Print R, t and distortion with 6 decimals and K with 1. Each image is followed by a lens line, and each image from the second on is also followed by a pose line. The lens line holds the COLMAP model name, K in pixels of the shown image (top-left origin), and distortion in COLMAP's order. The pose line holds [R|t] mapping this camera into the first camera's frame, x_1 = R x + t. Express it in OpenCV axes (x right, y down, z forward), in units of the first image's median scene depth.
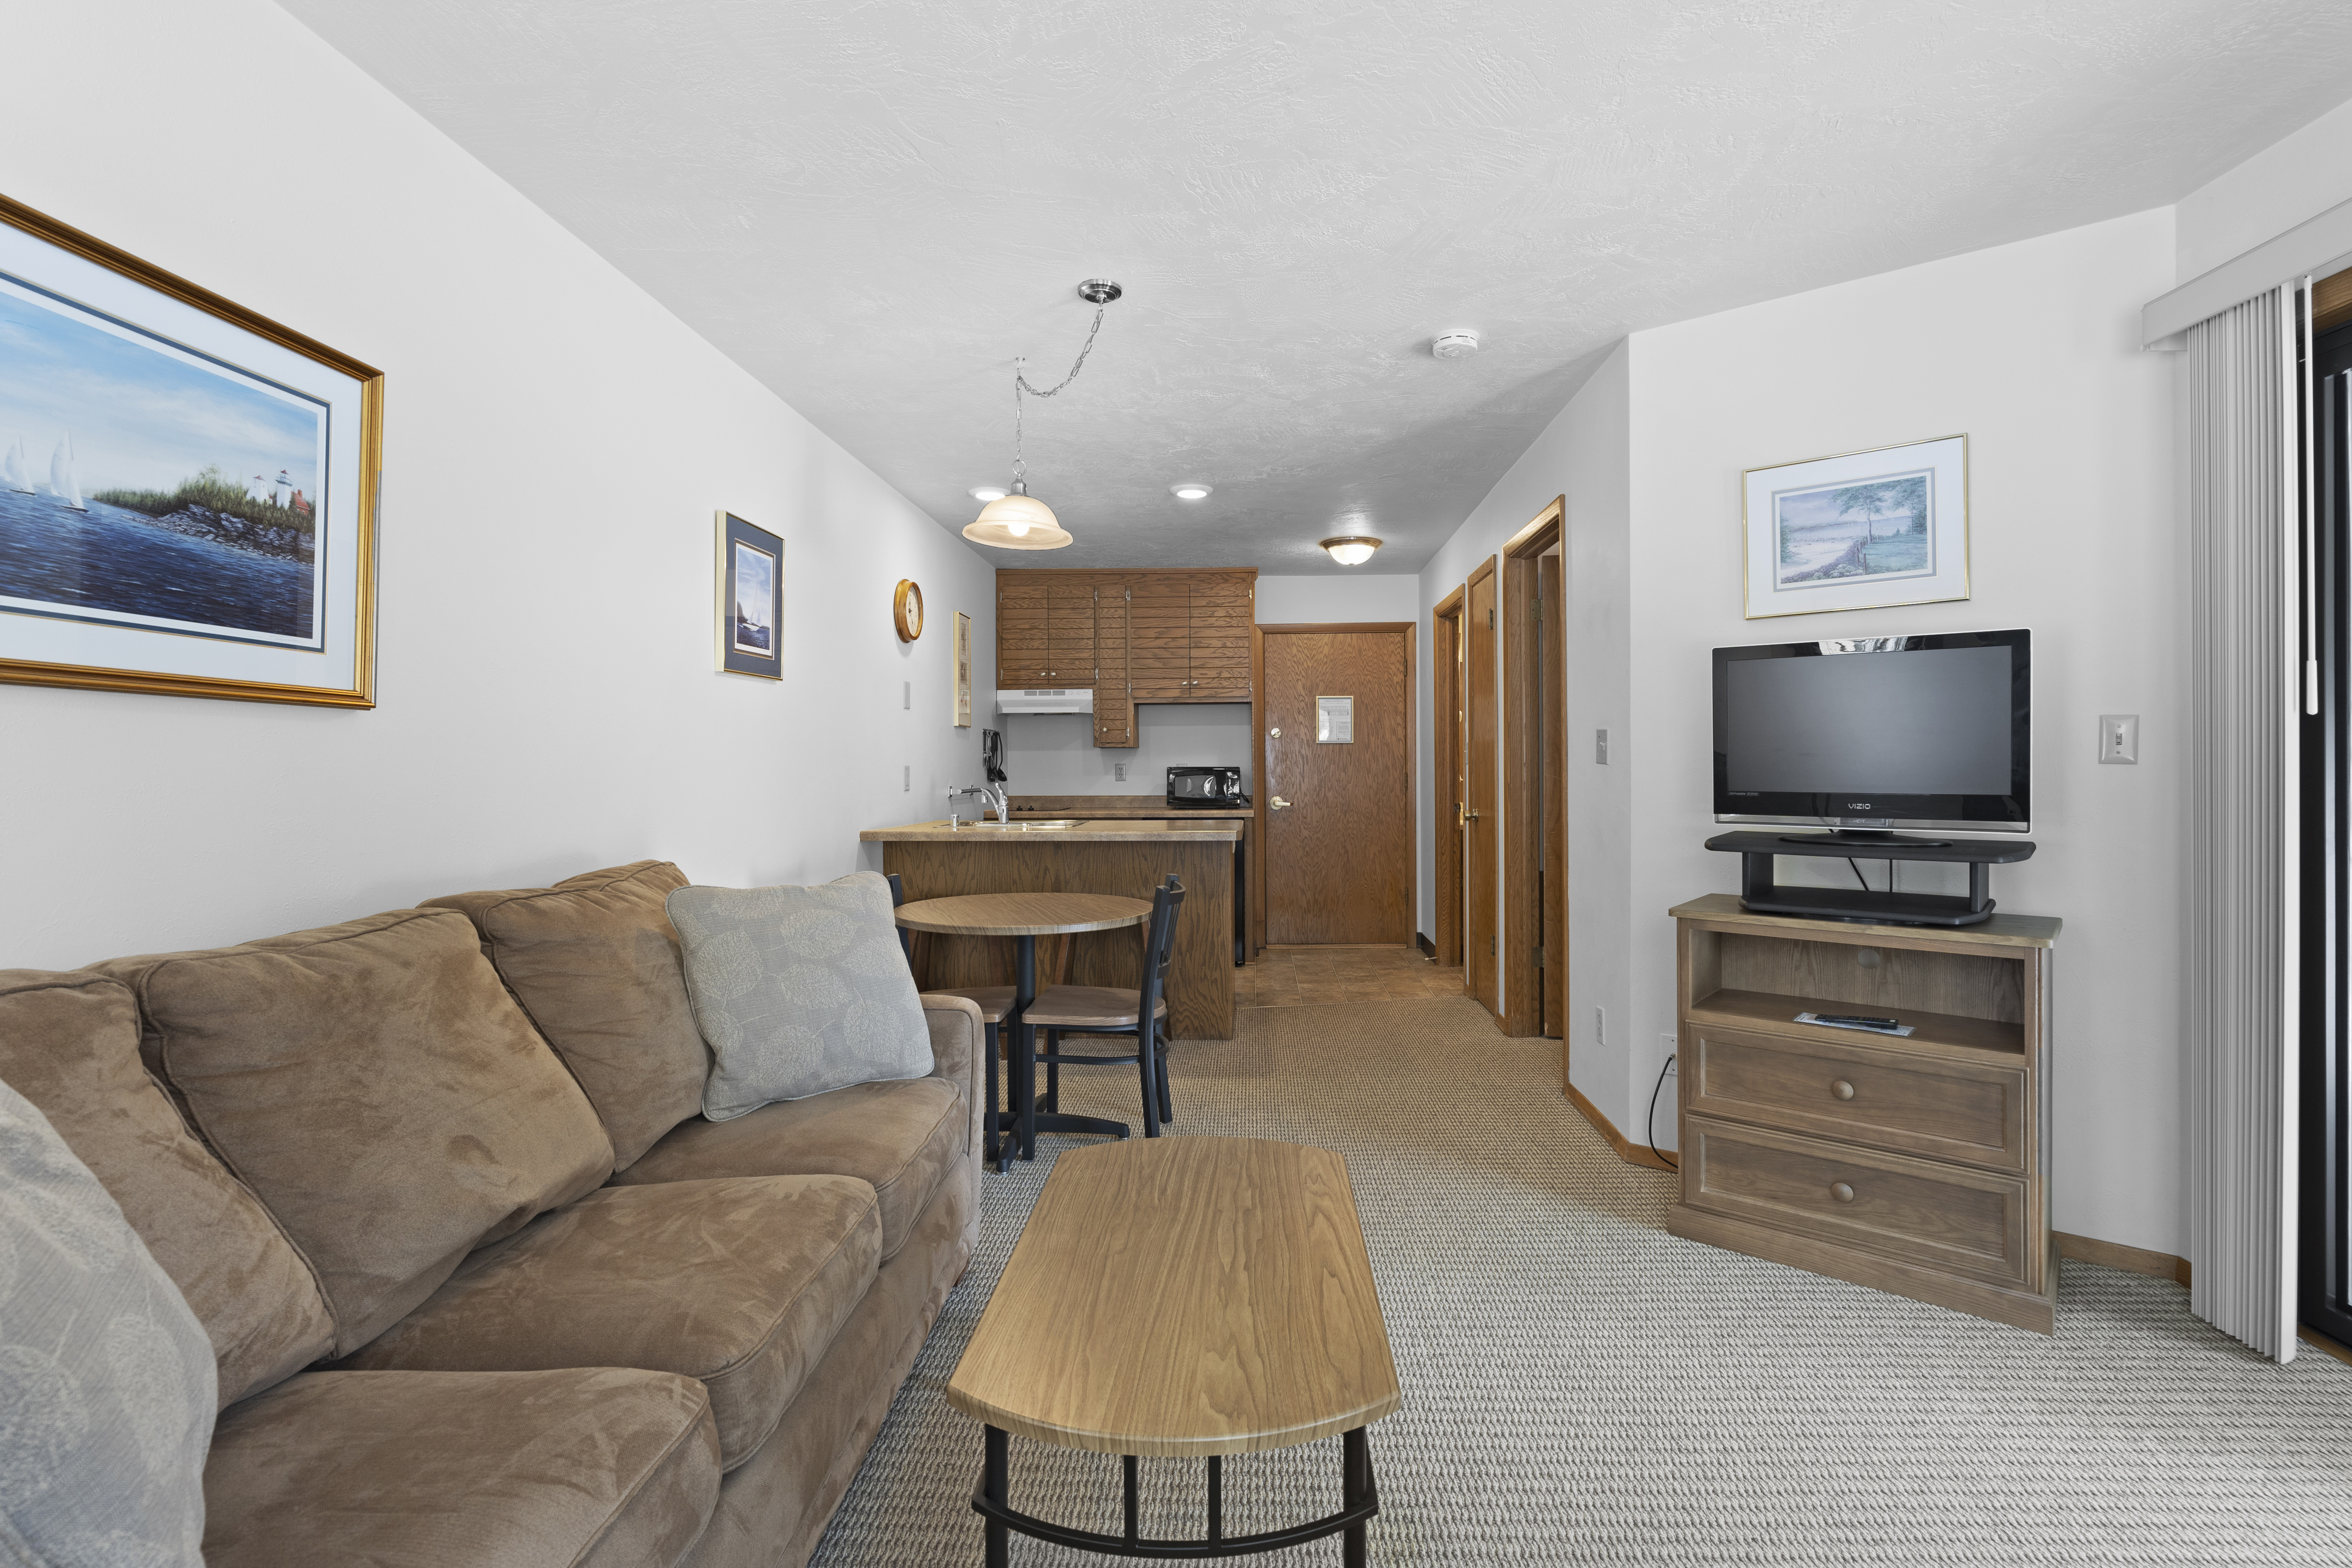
lens RADIAL K [[1085.7, 0, 1221.7], [0, 1085.7, 774.1], [0, 0, 1]] dist [-0.006607, 0.001976]
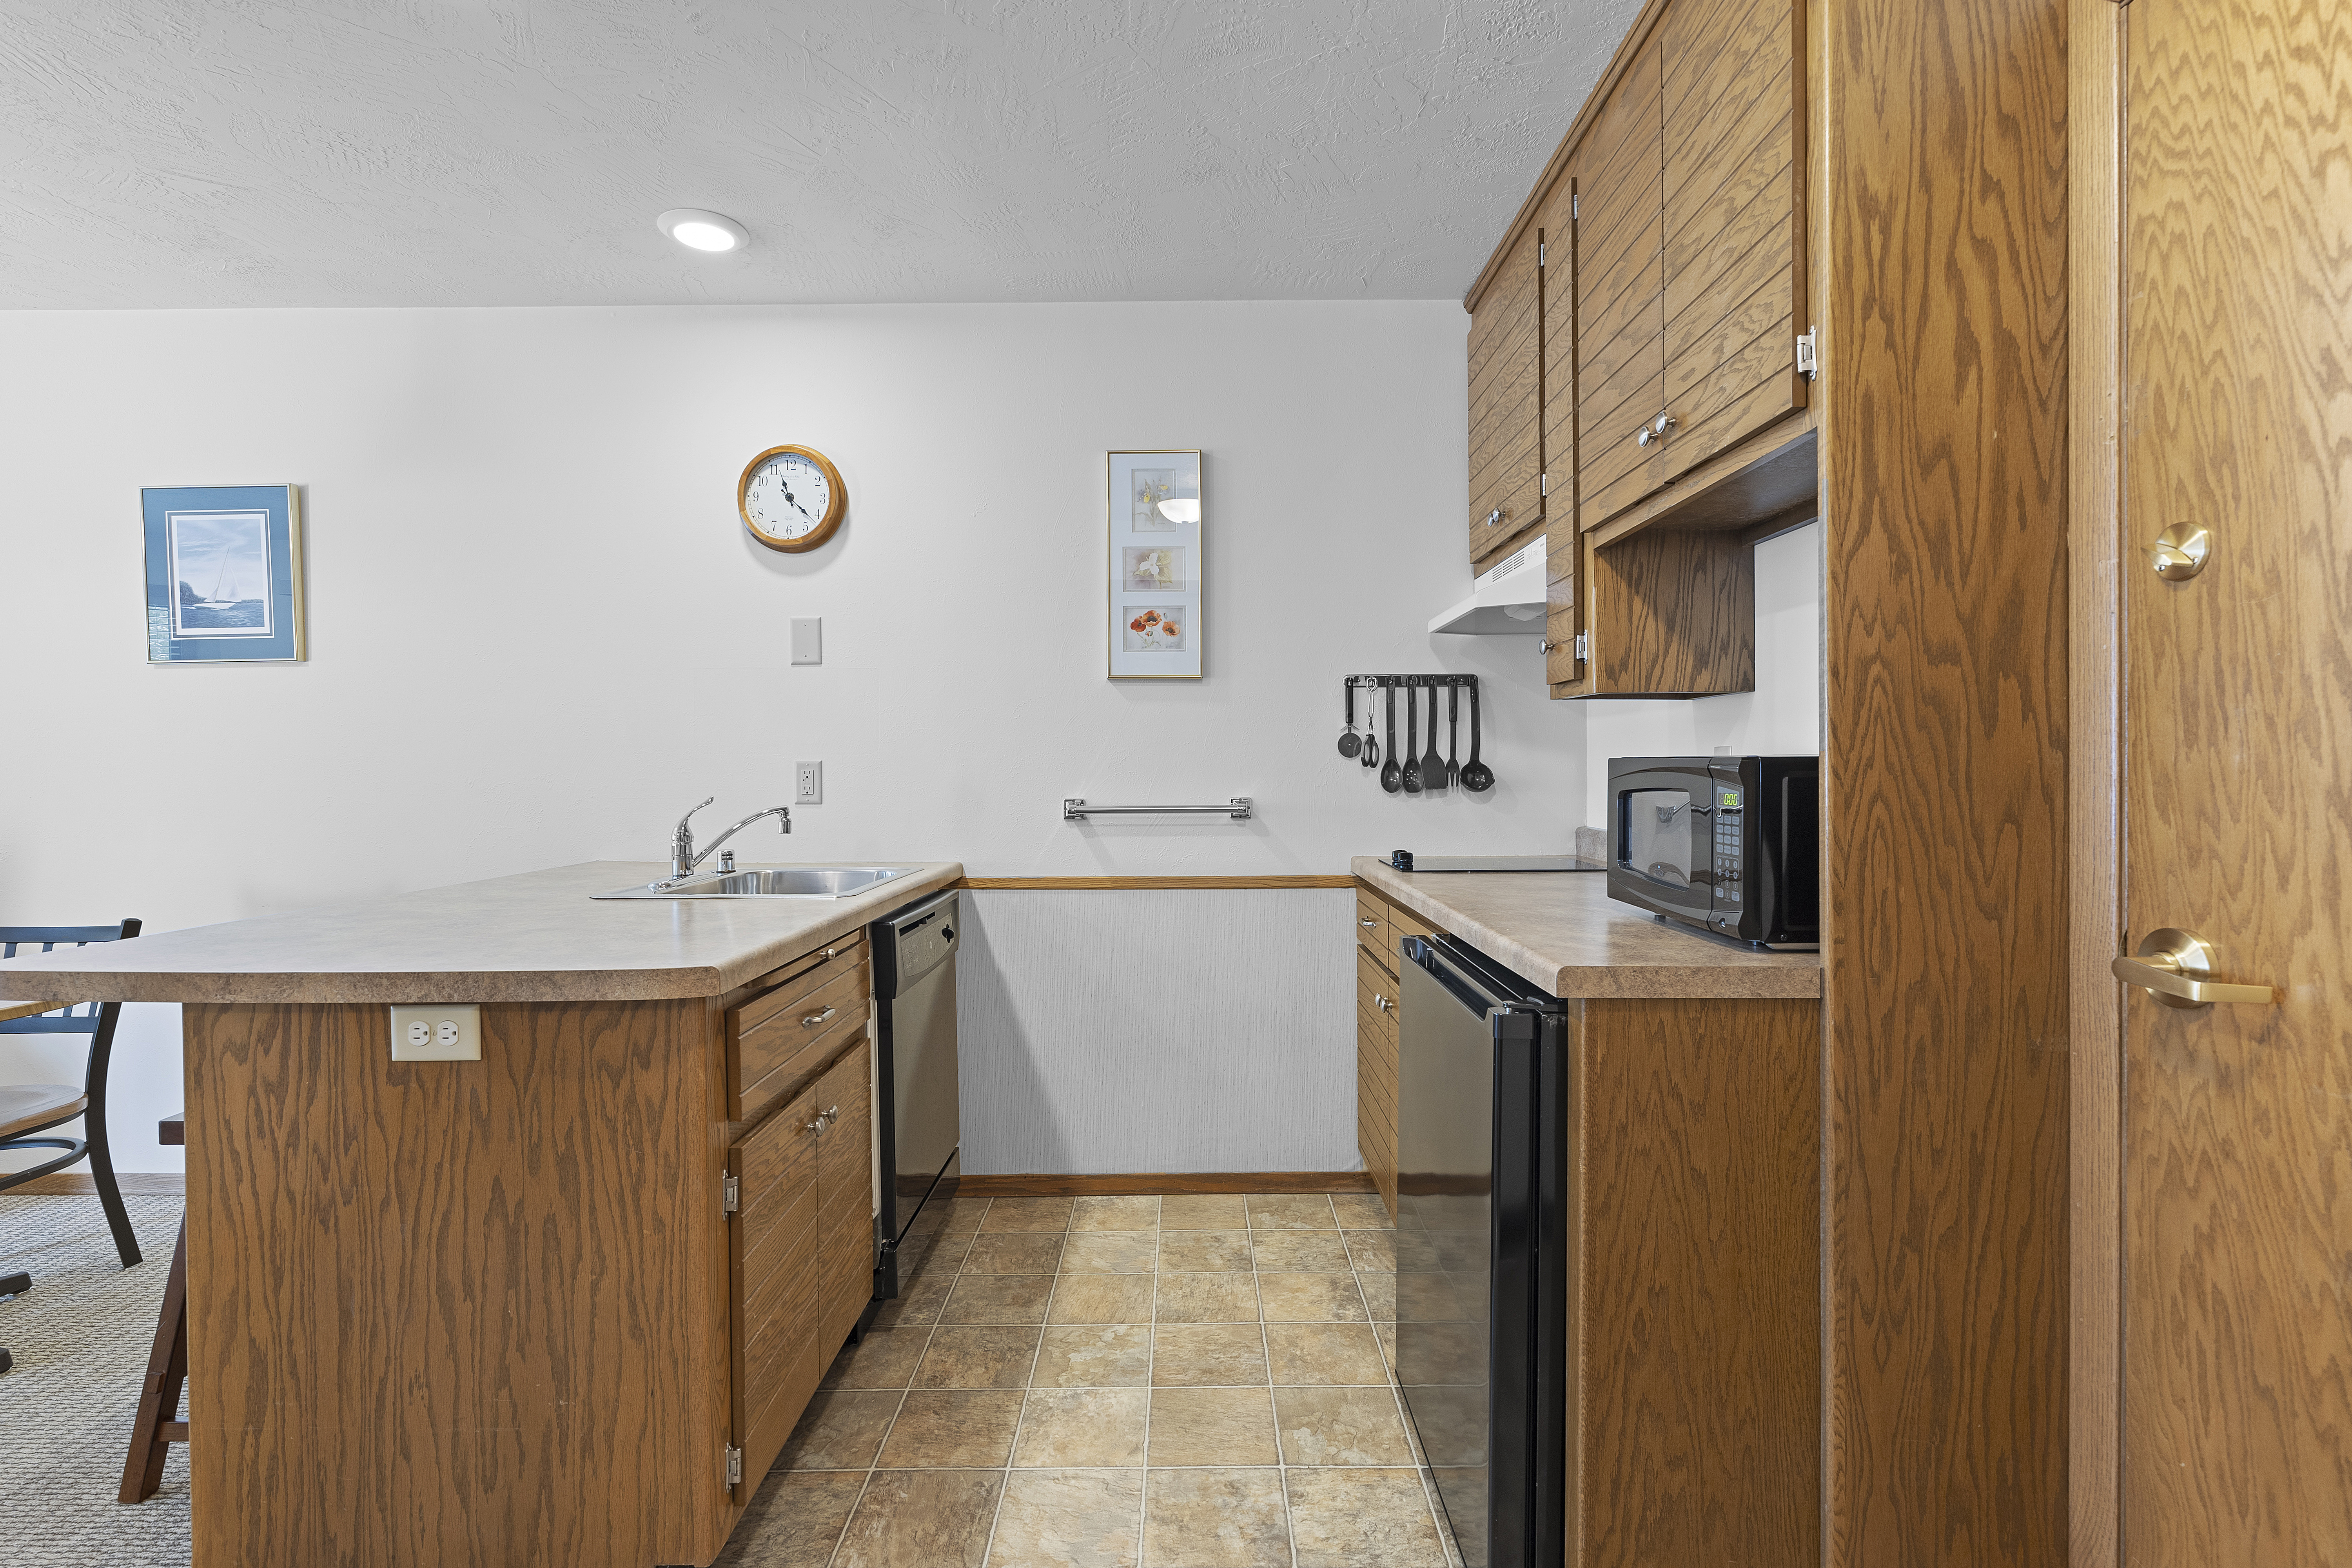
lens RADIAL K [[1085.7, 0, 1197.6], [0, 1085.7, 774.1], [0, 0, 1]] dist [-0.006607, 0.001976]
pose [[0.025637, 0.013360, -0.999582, 0.419952], [0.001980, 0.999908, 0.013415, -0.011609], [0.999669, -0.002323, 0.025609, 1.661509]]
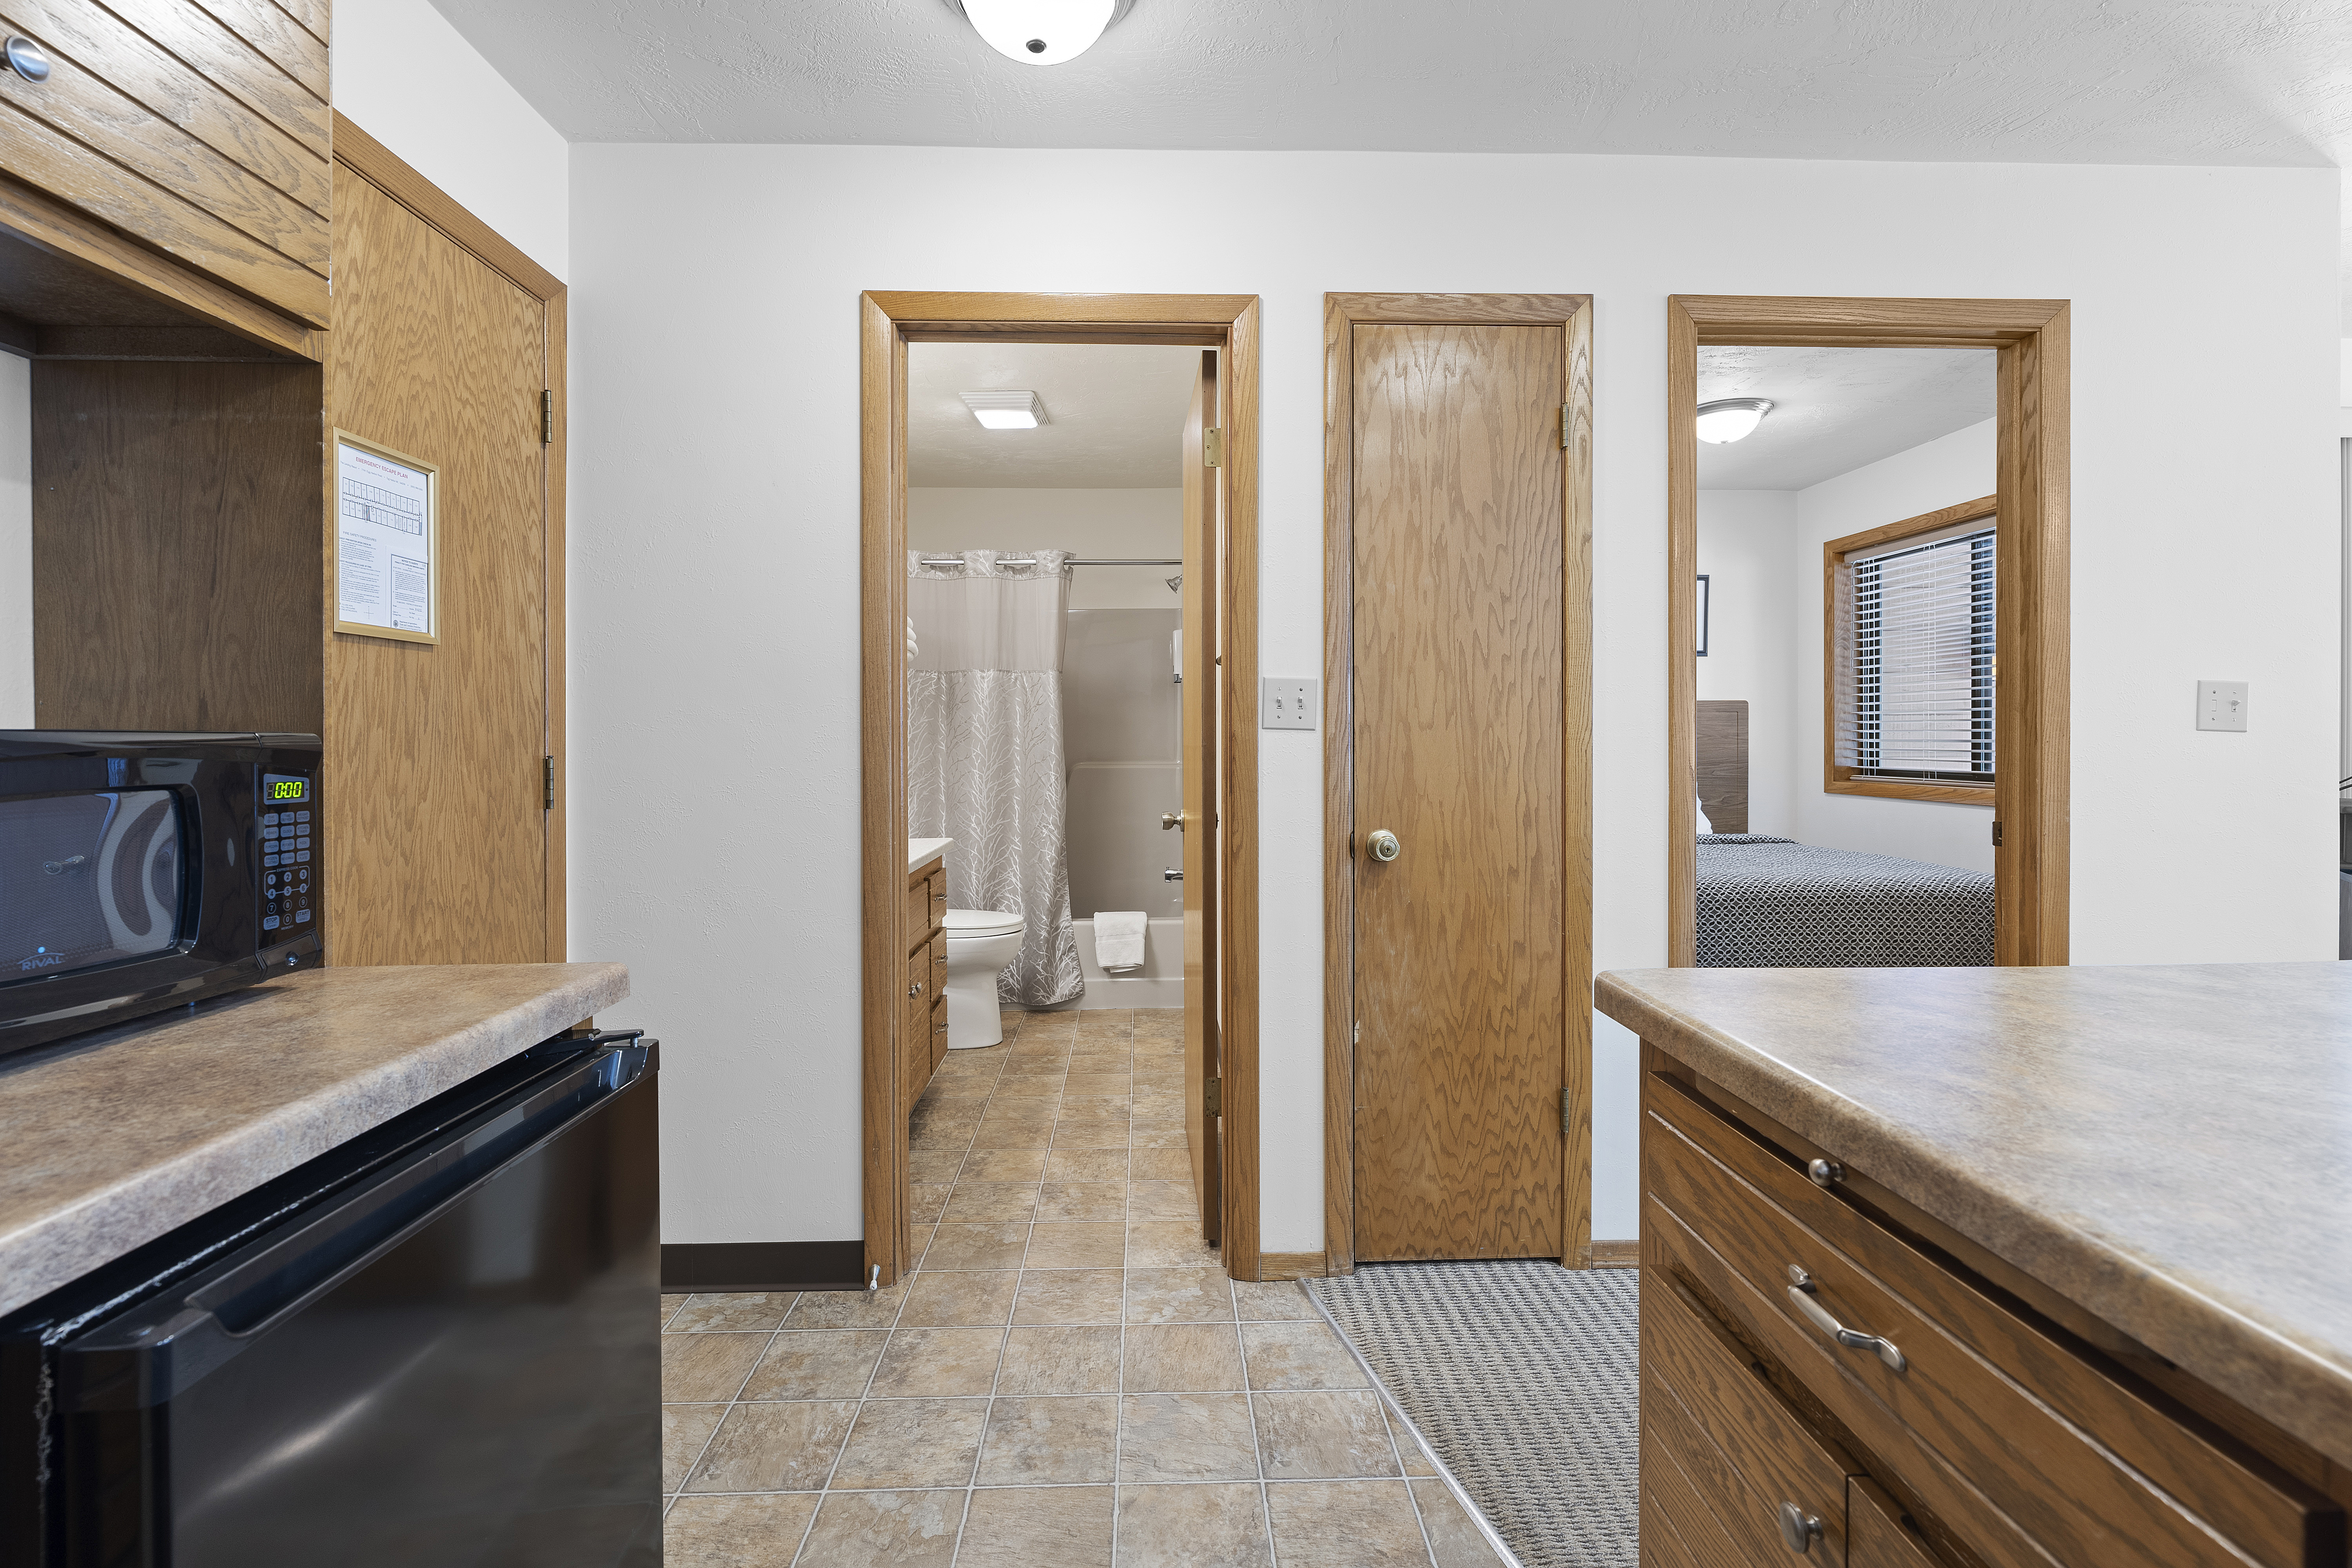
lens RADIAL K [[1085.7, 0, 1164.7], [0, 1085.7, 737.1], [0, 0, 1]] dist [-0.006607, 0.001976]
pose [[-0.060716, 0.002471, 0.998152, -0.296790], [0.007745, 0.999968, -0.002004, -0.008752], [-0.998125, 0.007609, -0.060733, 1.648550]]
